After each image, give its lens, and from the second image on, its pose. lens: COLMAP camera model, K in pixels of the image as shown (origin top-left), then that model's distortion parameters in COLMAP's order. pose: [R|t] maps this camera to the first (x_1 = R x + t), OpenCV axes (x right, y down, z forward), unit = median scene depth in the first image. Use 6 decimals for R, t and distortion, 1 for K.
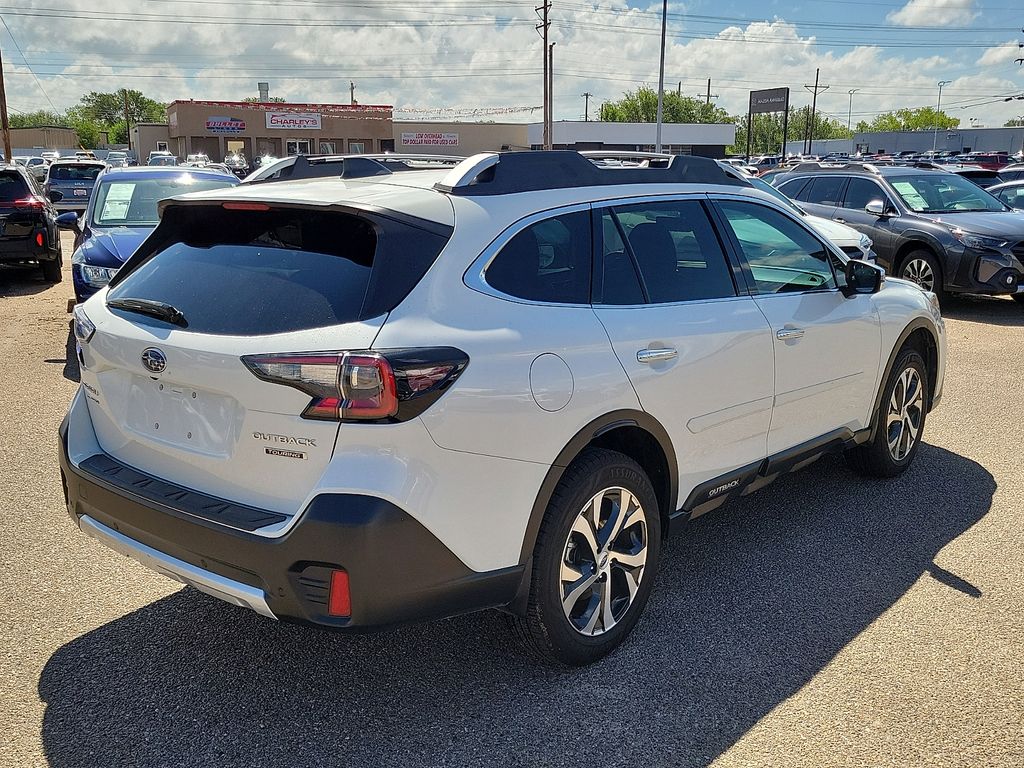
lens RADIAL K [[1020.4, 0, 500.6], [0, 1020.4, 407.0], [0, 0, 1]] dist [0.039688, 0.005789]
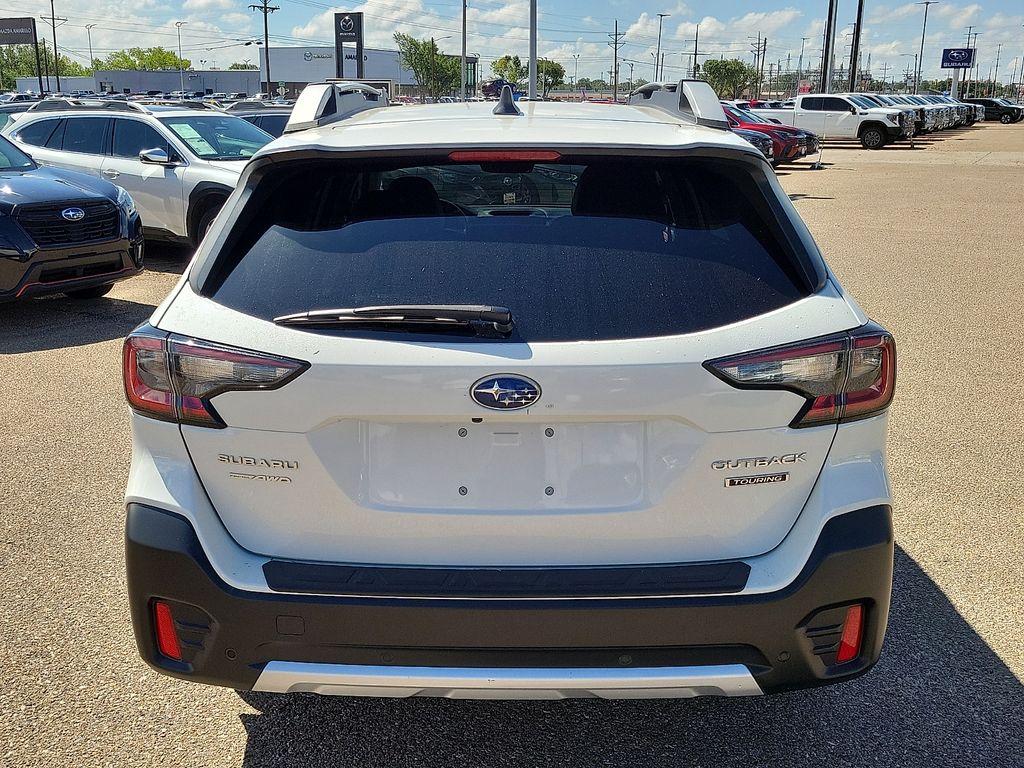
lens RADIAL K [[1023.8, 0, 512.0], [0, 1023.8, 384.0], [0, 0, 1]] dist [0.041930, -0.011042]
pose [[0.759980, -0.169108, 0.627561, -0.580820], [0.148176, 0.985211, 0.086042, -0.083156], [-0.632830, 0.027599, 0.773799, 0.374234]]
